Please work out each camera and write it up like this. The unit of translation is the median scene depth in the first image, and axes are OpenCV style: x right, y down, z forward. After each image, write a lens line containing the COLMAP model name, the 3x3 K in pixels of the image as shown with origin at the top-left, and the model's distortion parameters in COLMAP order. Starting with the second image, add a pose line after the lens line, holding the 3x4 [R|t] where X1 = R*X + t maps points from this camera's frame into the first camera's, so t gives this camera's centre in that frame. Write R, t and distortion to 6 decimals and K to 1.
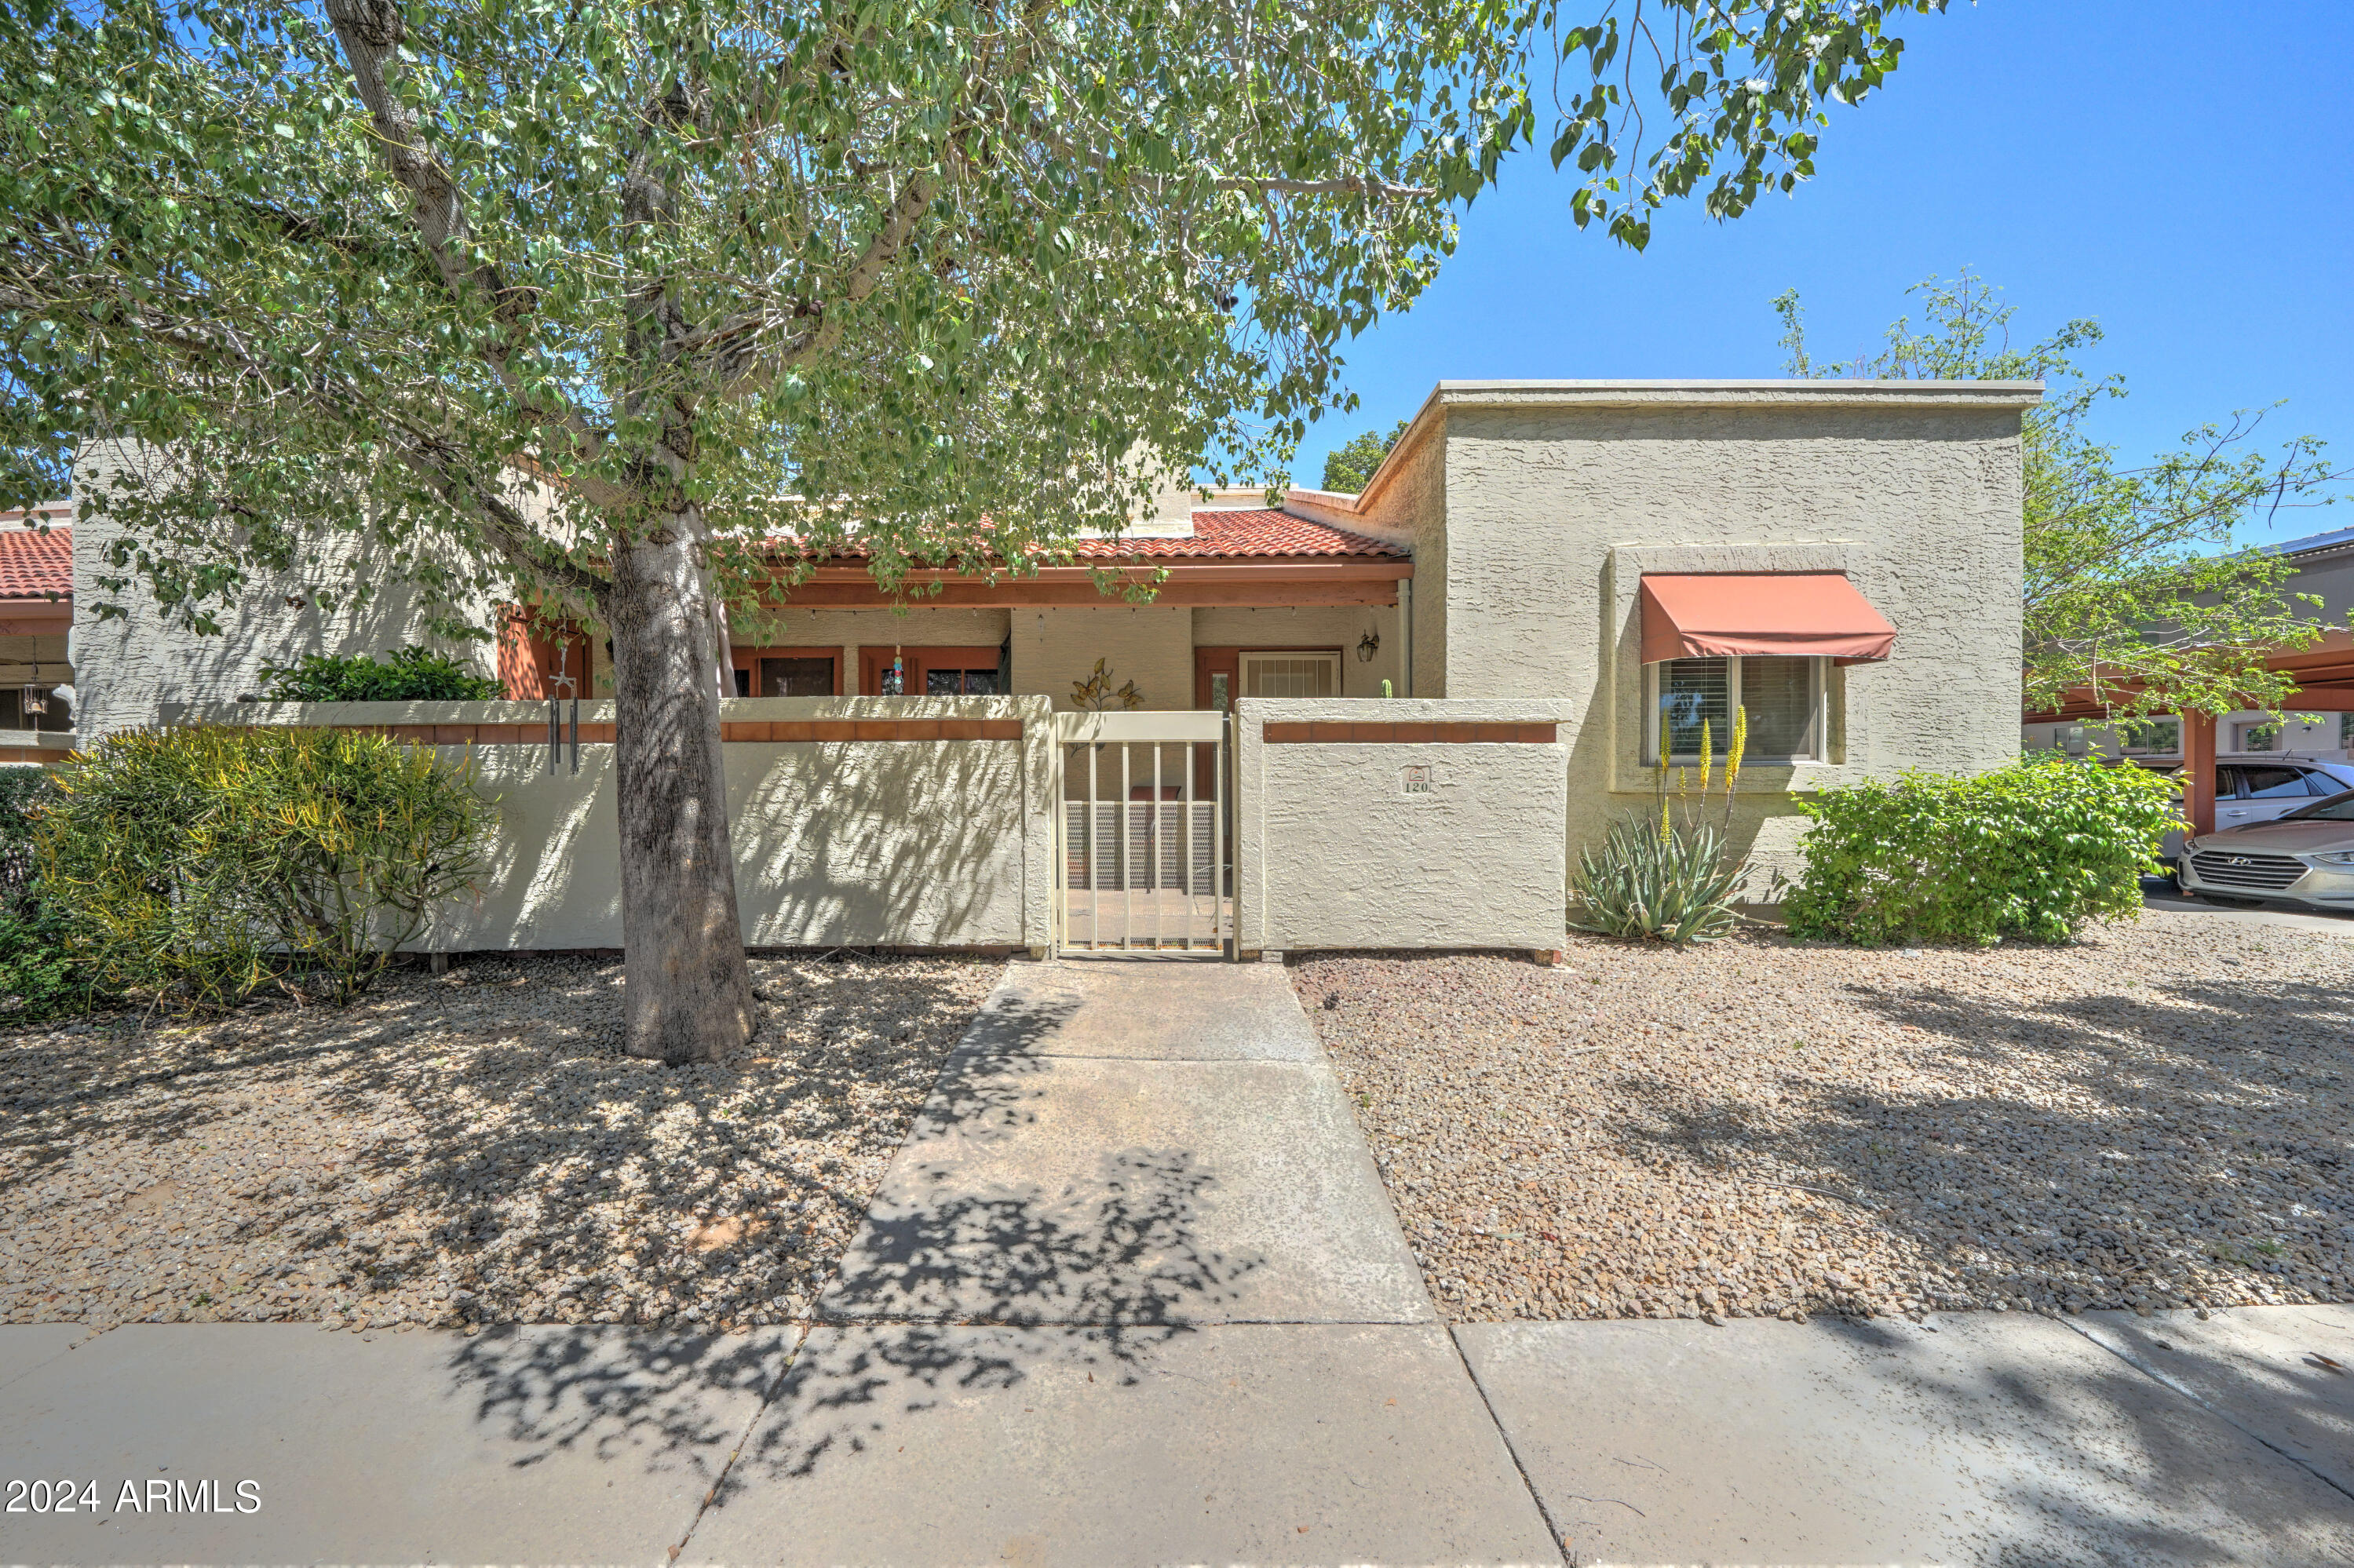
lens RADIAL K [[858.3, 0, 1173.9], [0, 858.3, 783.6], [0, 0, 1]] dist [-0.002582, -0.000365]
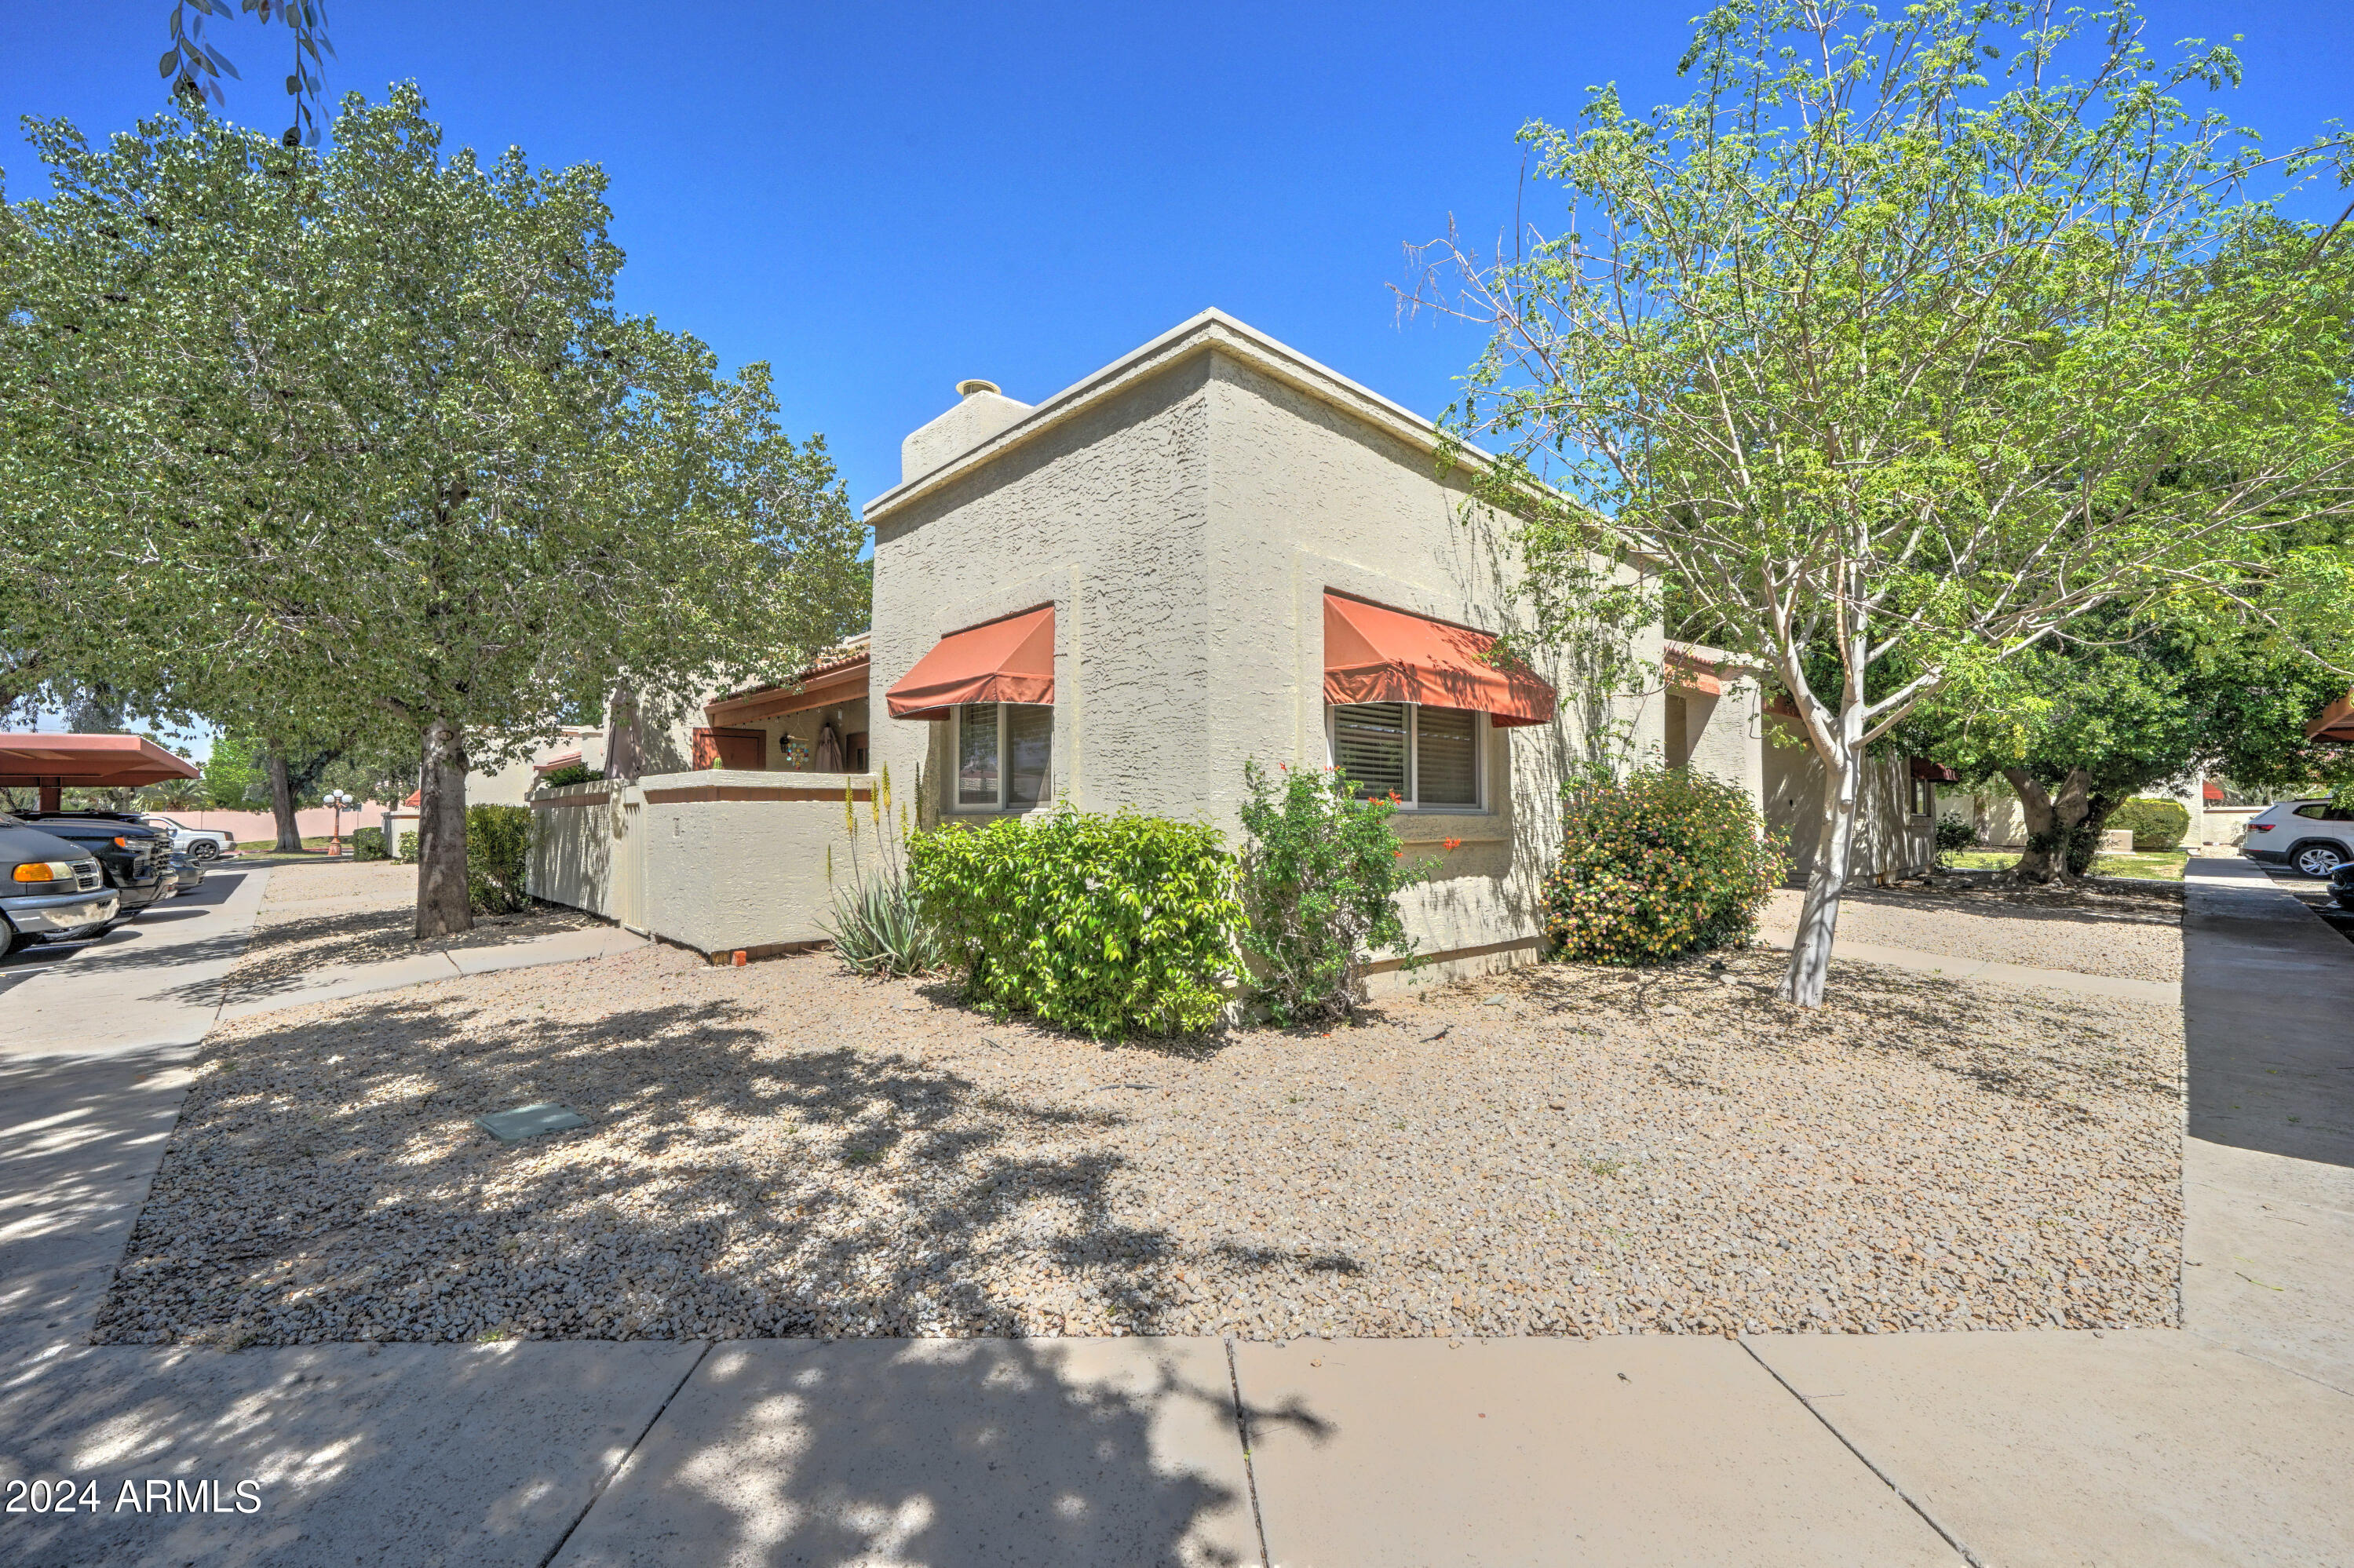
lens RADIAL K [[926.8, 0, 1176.8], [0, 926.8, 791.6], [0, 0, 1]] dist [0.000247, 0.000001]
pose [[0.673763, -0.016217, -0.738770, 1.586797], [-0.003274, 0.999684, -0.024931, -0.019554], [0.738940, 0.019216, 0.673497, 0.427868]]
